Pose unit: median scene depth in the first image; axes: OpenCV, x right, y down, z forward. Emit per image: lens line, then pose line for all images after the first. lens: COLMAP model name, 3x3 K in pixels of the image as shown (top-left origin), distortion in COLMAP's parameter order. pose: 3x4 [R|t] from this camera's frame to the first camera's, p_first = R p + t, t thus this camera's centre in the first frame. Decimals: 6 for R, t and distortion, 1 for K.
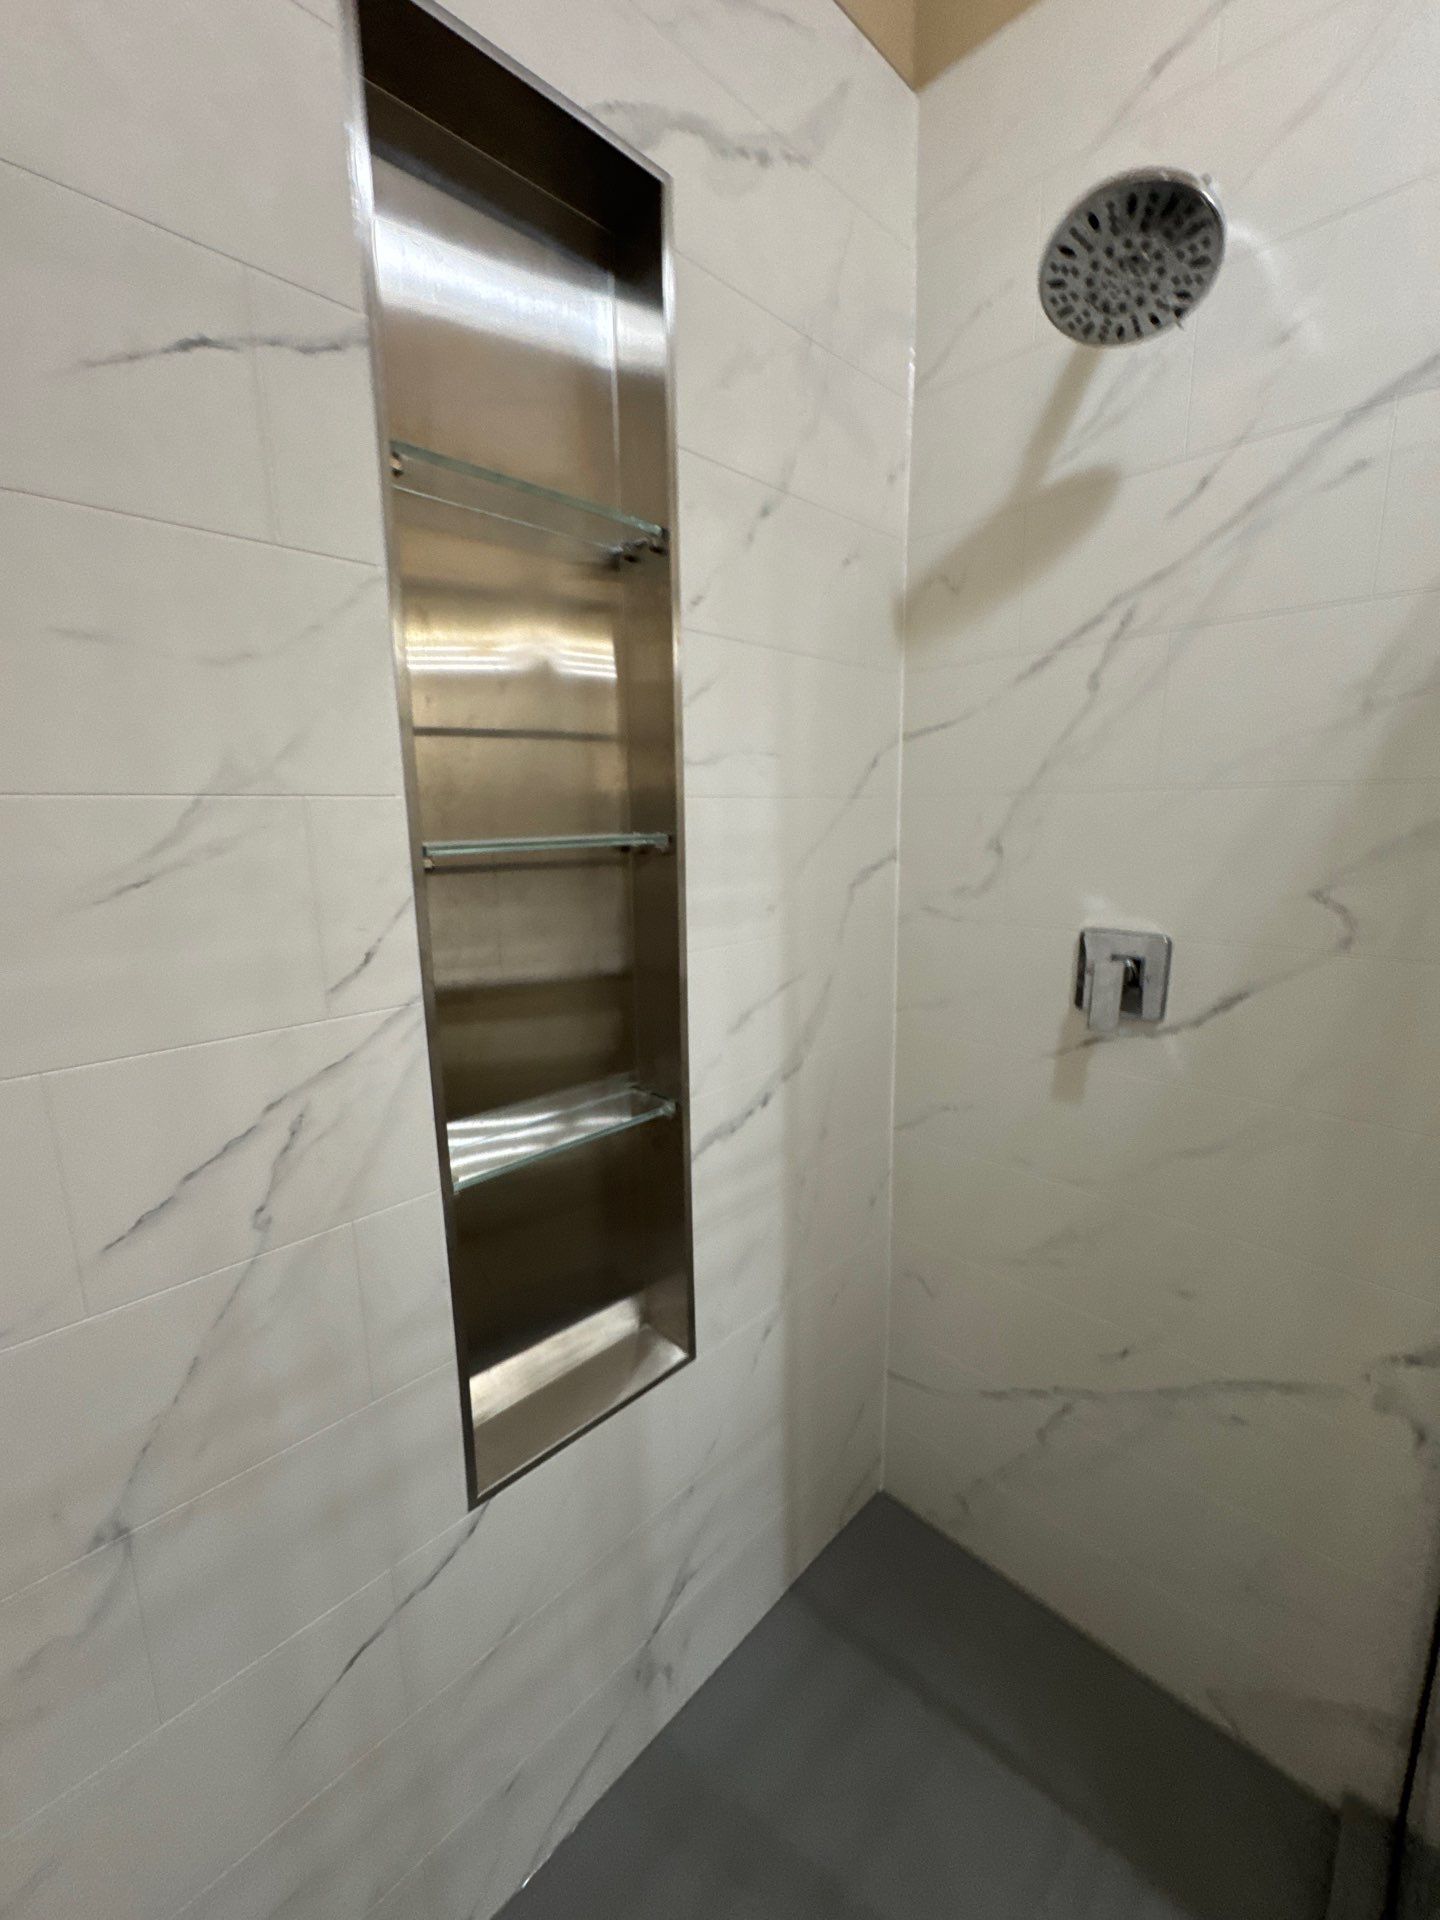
lens RADIAL K [[771.2, 0, 722.0], [0, 771.2, 956.9], [0, 0, 1]] dist [-0.000770, 0.000648]
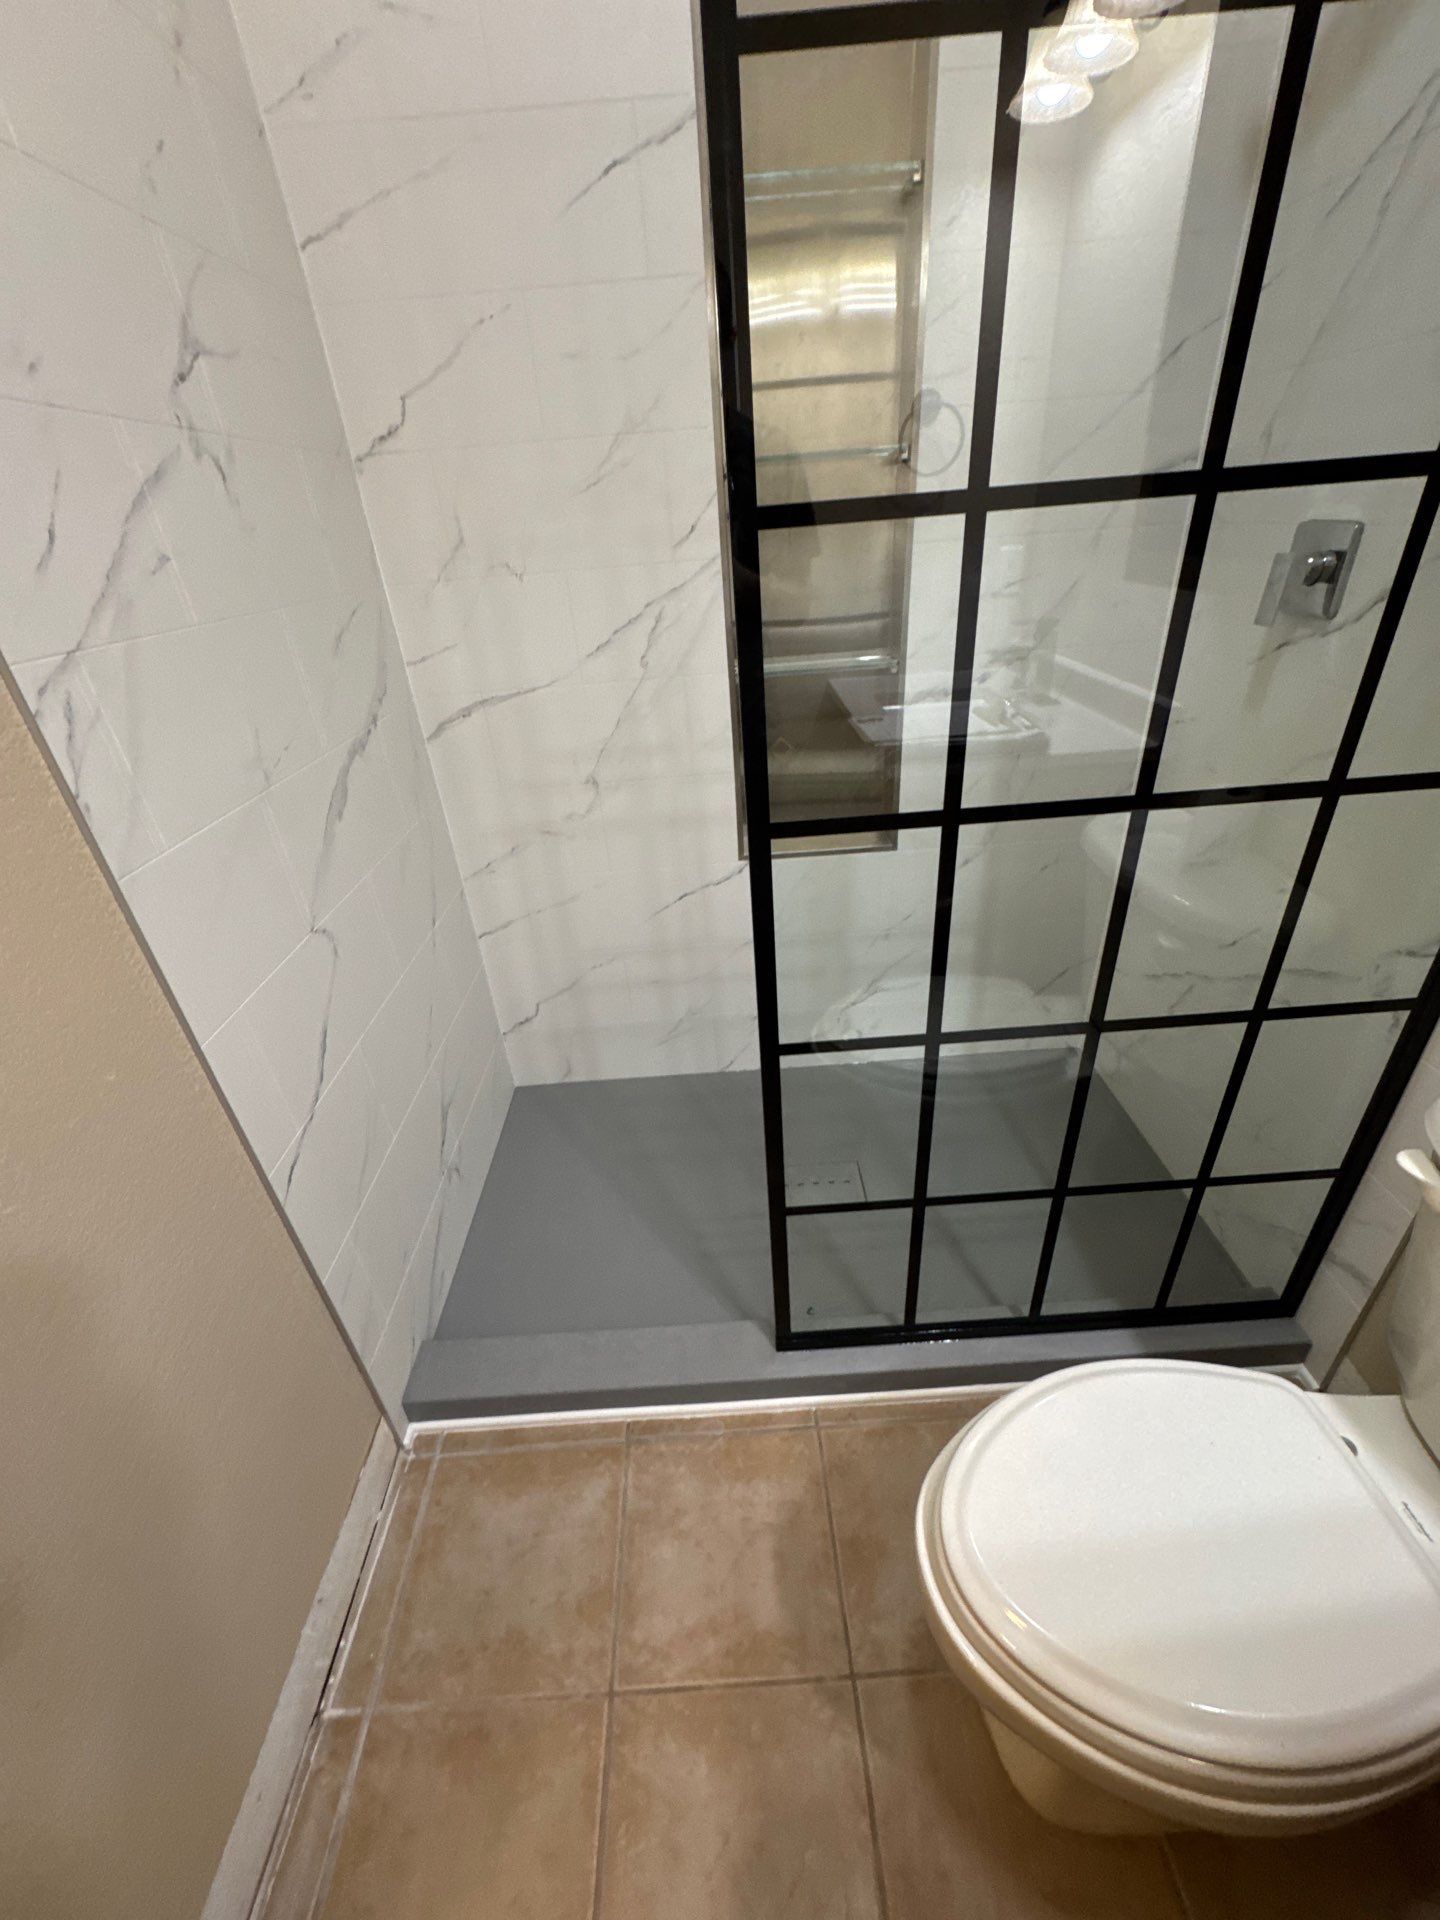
lens RADIAL K [[771.2, 0, 720.6], [0, 771.2, 957.3], [0, 0, 1]] dist [-0.000770, 0.000648]
pose [[0.723618, 0.313510, -0.614889, 0.881726], [-0.072068, 0.920335, 0.384434, 0.190208], [0.686428, -0.233870, 0.688565, -0.418194]]
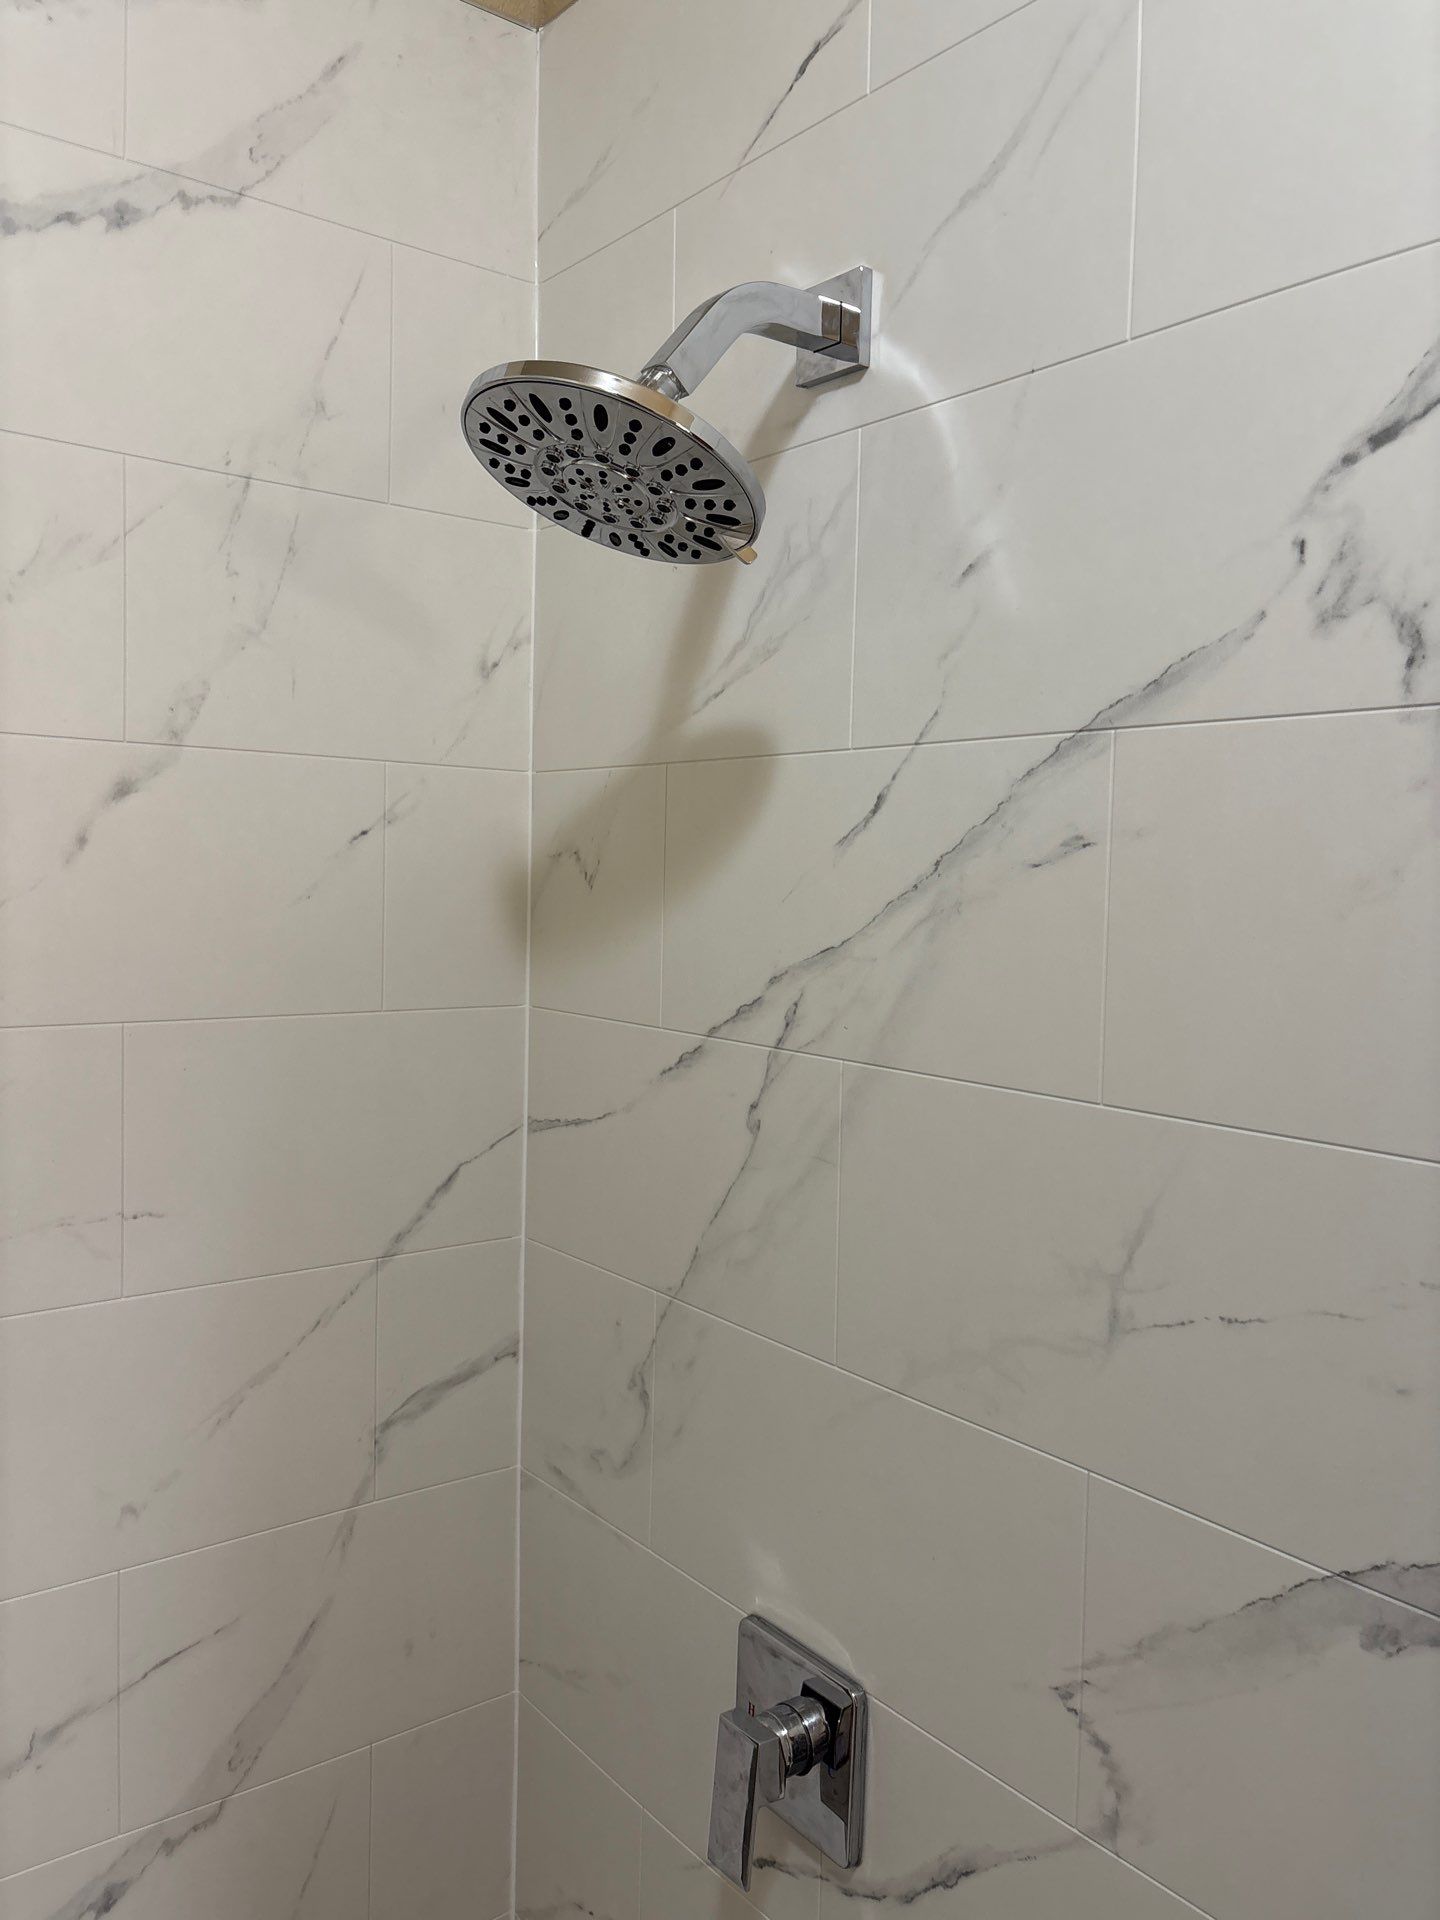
lens RADIAL K [[1468.4, 0, 701.4], [0, 1468.4, 945.7], [0, 0, 1]] dist [0.034314, -0.035537]
pose [[0.991512, 0.048018, -0.120824, 0.655644], [-0.063614, 0.989637, -0.128730, -0.403831], [0.113391, 0.135324, 0.984292, 0.049244]]
